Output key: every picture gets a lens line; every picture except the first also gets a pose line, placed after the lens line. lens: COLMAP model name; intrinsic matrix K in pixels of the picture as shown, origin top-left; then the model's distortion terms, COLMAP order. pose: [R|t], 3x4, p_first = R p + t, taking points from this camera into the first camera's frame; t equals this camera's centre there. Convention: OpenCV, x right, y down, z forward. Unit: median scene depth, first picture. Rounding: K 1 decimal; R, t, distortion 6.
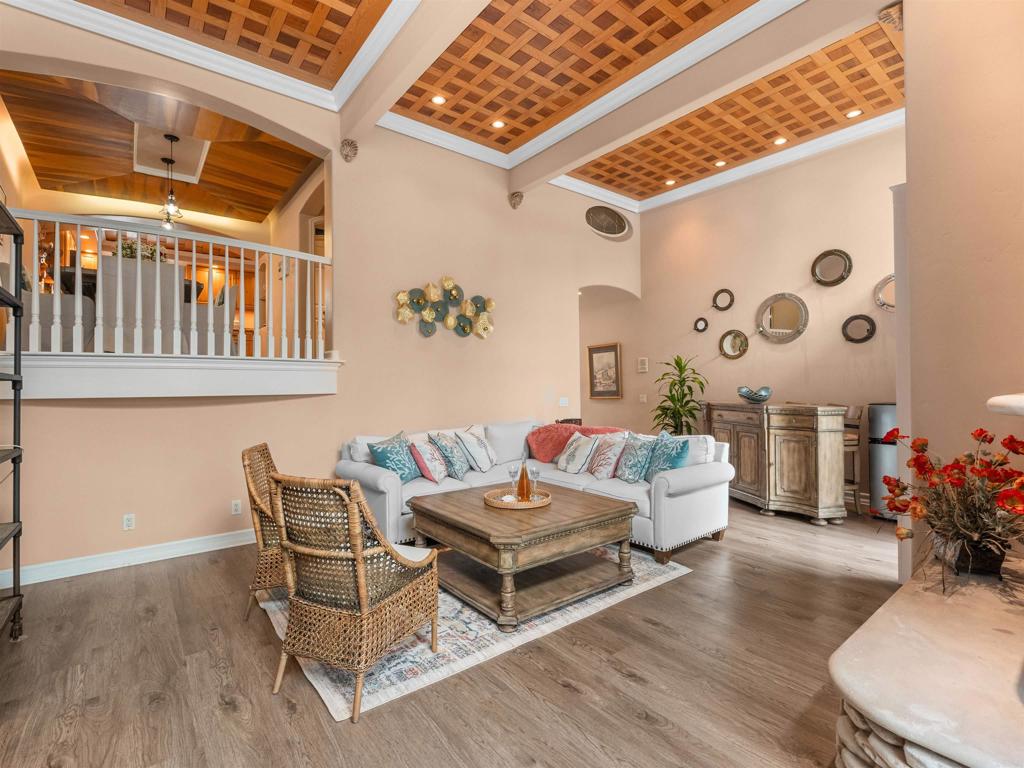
lens RADIAL K [[488.4, 0, 508.5], [0, 488.4, 383.8], [0, 0, 1]] dist [-0.006103, 0.000230]
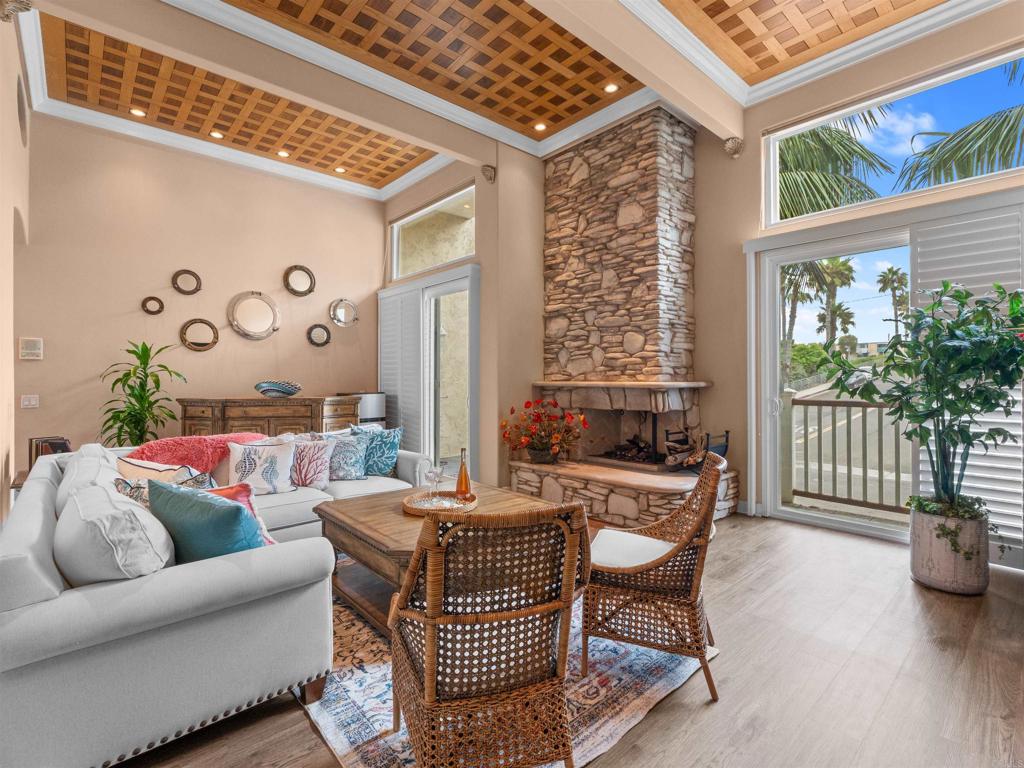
lens RADIAL K [[488.4, 0, 508.1], [0, 488.4, 377.0], [0, 0, 1]] dist [-0.006103, 0.000230]
pose [[-0.061089, 0.004106, 0.998124, -0.502888], [0.000194, 0.999992, -0.004102, 0.001033], [-0.998132, -0.000057, -0.061090, 0.523121]]
